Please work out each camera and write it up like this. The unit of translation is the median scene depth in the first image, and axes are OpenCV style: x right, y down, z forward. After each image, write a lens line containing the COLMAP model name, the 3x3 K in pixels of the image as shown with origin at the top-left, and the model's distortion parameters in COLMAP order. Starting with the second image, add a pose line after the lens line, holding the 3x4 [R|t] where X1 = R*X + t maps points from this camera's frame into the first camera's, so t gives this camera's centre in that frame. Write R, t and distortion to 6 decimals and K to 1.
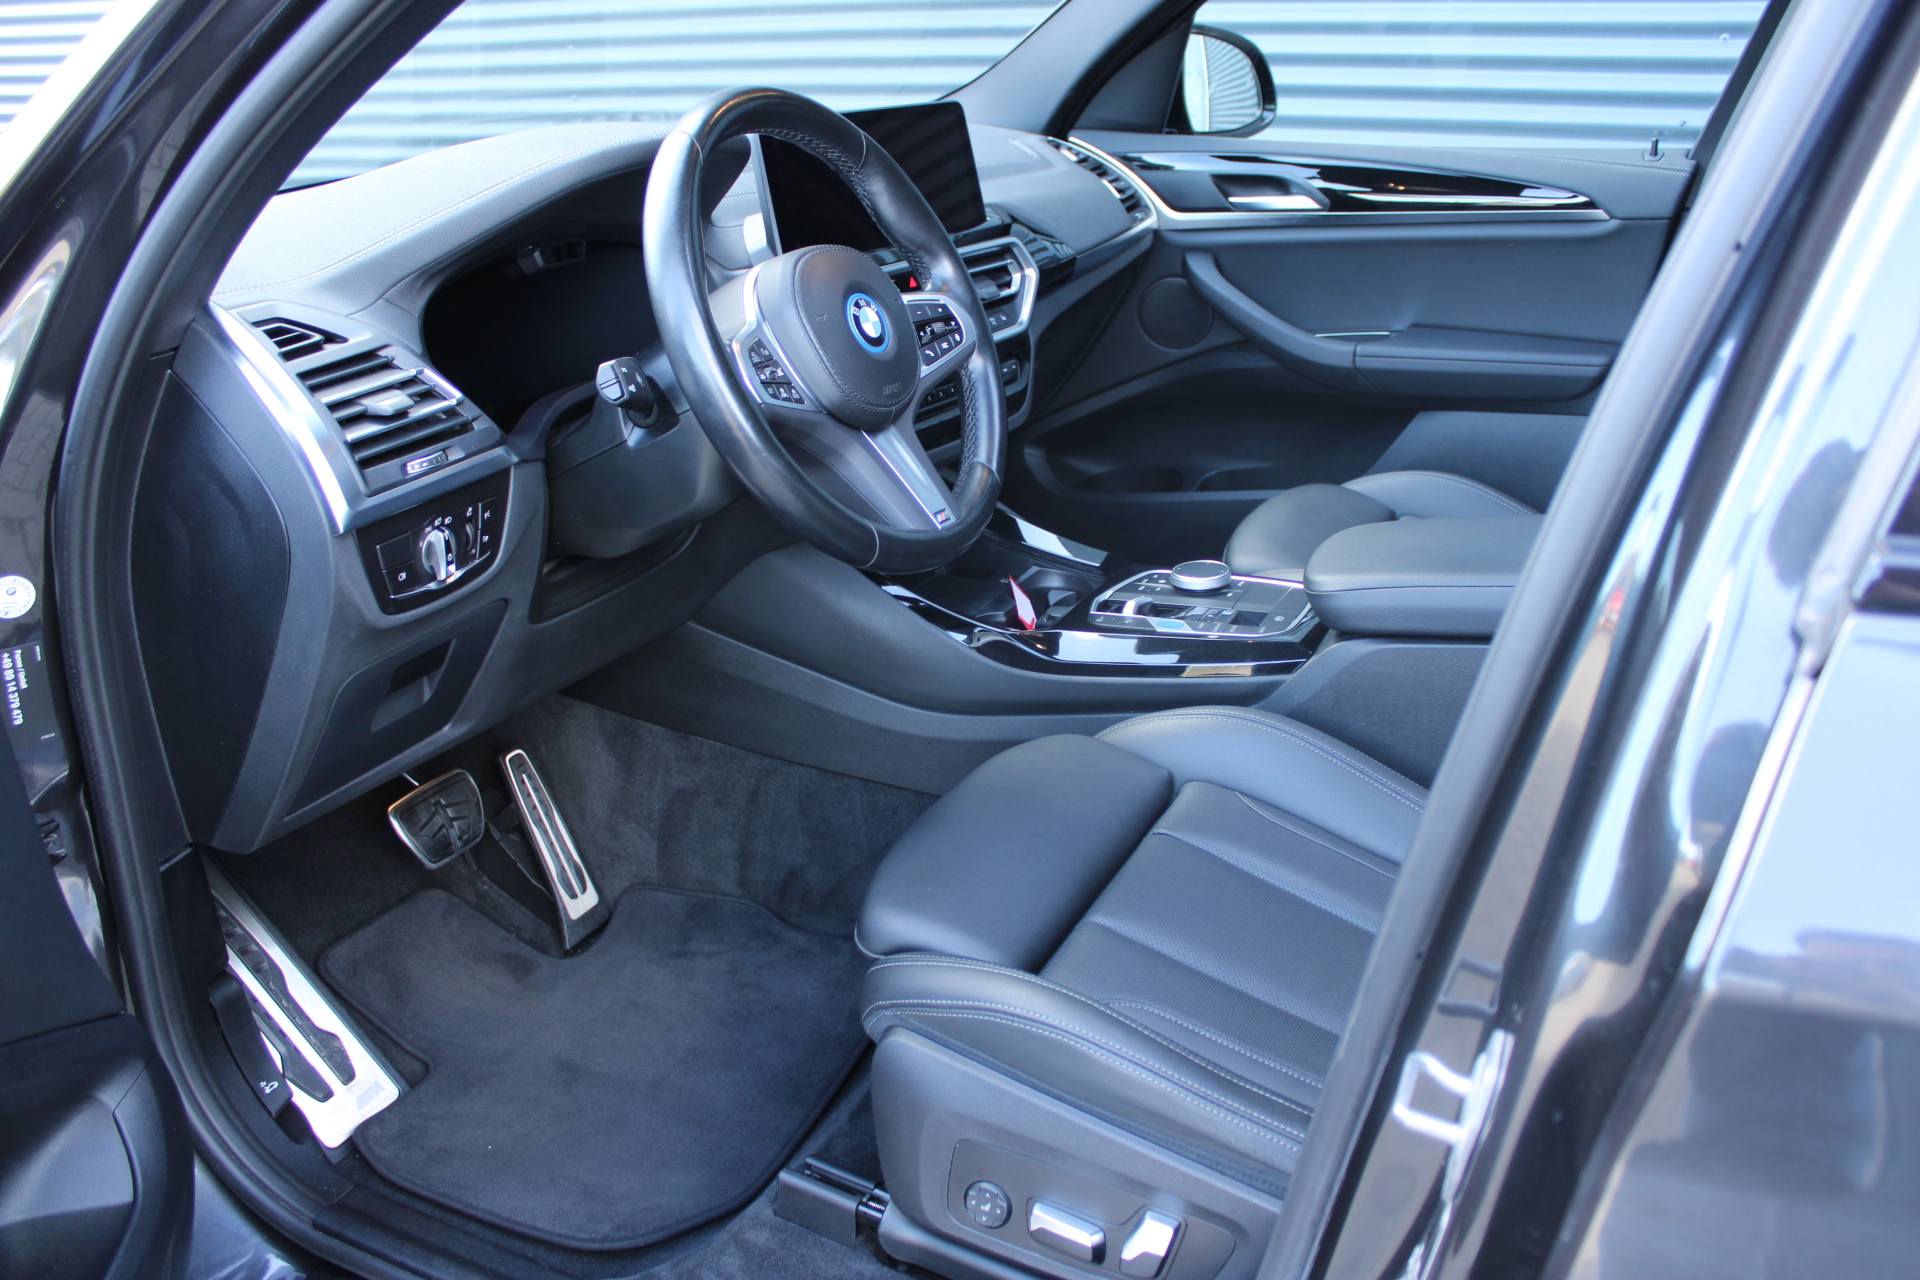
lens RADIAL K [[1613.9, 0, 960.0], [0, 1613.9, 640.0], [0, 0, 1]] dist [-0.175759, 0.172869]
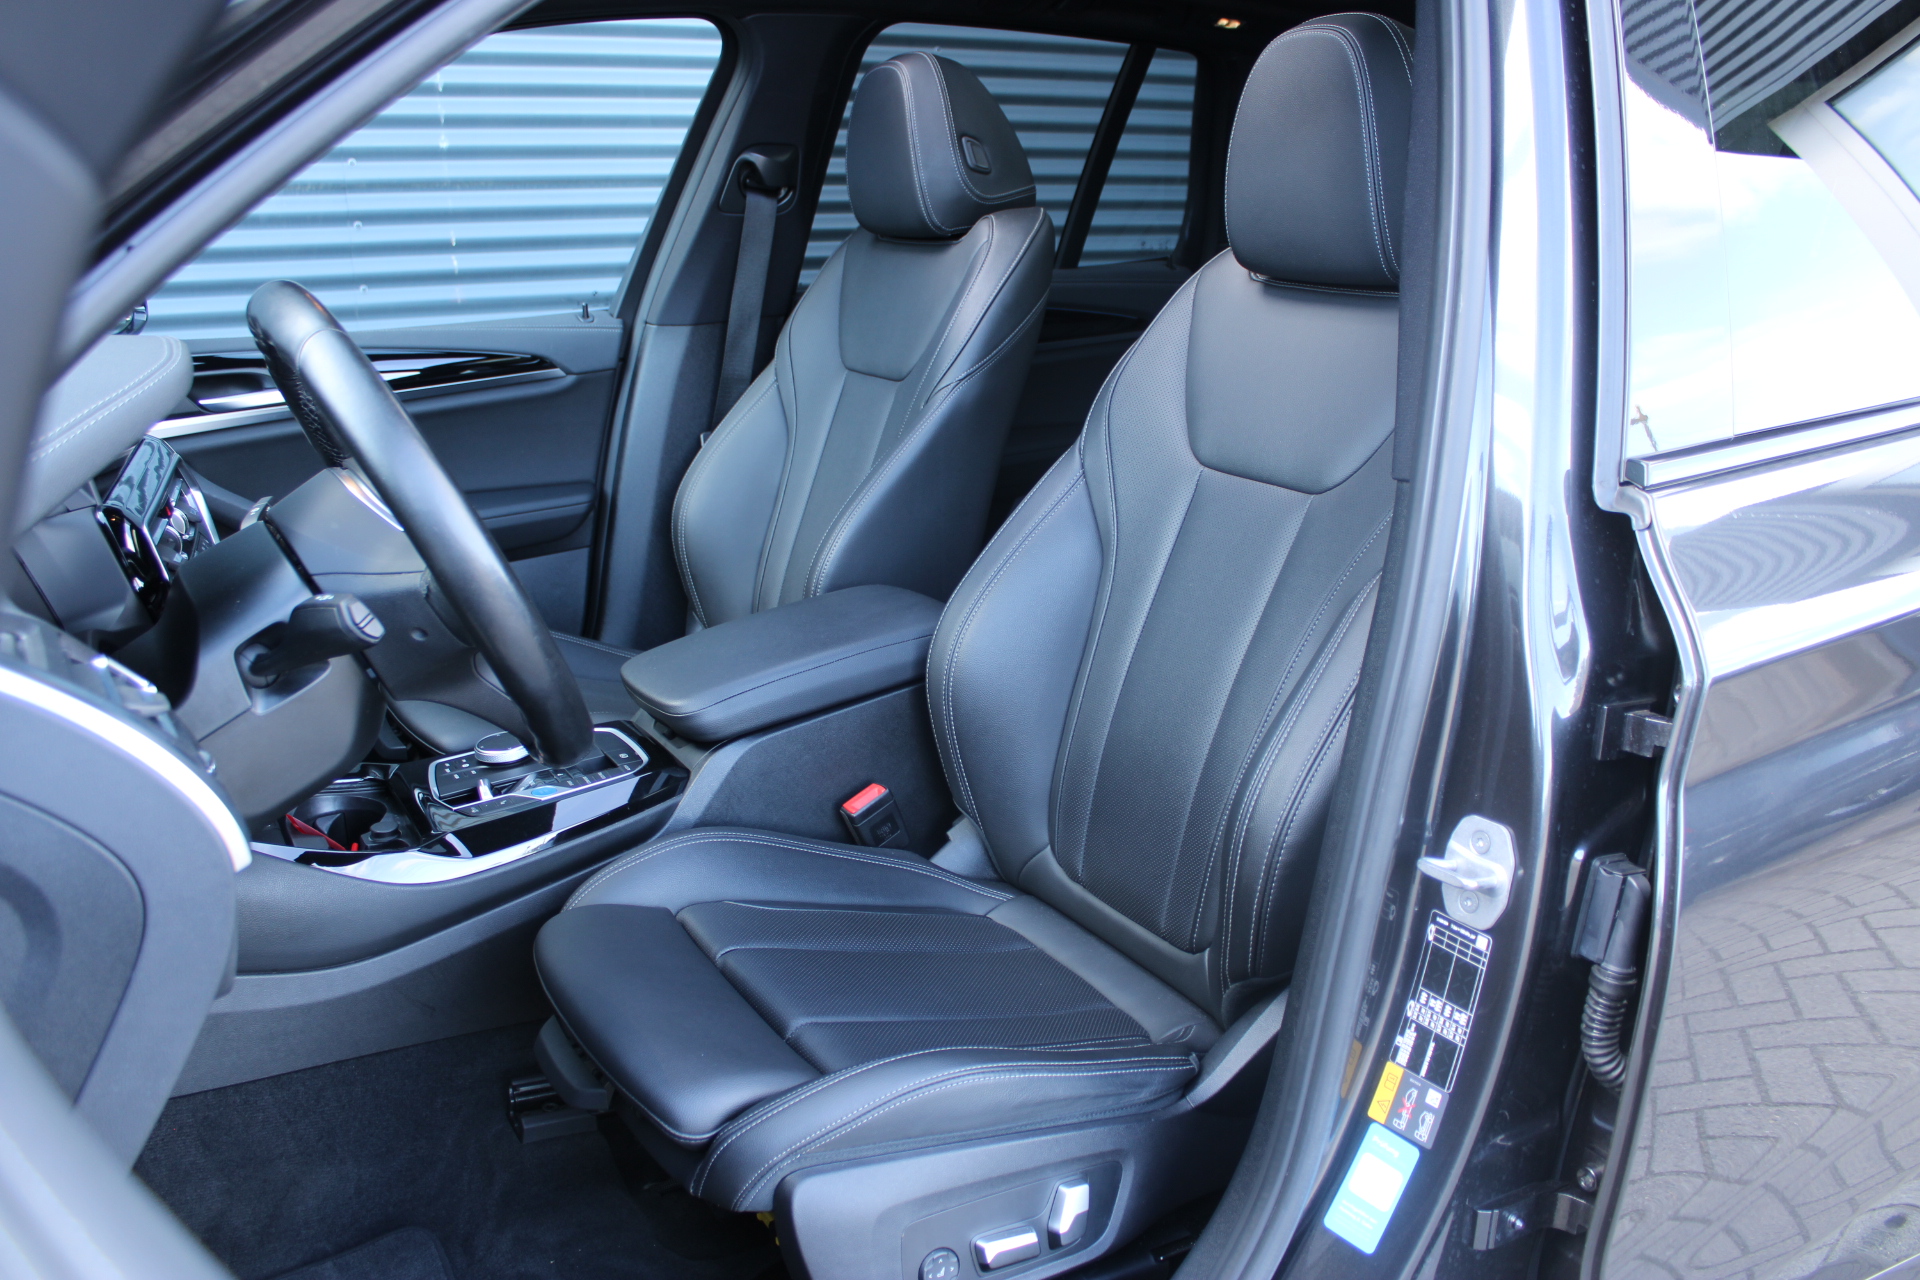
lens RADIAL K [[1613.9, 0, 960.0], [0, 1613.9, 640.0], [0, 0, 1]] dist [-0.175759, 0.172869]
pose [[0.526834, -0.209583, 0.823724, -0.432730], [0.303898, 0.951508, 0.047730, -0.055013], [-0.793783, 0.225182, 0.564979, 0.162562]]
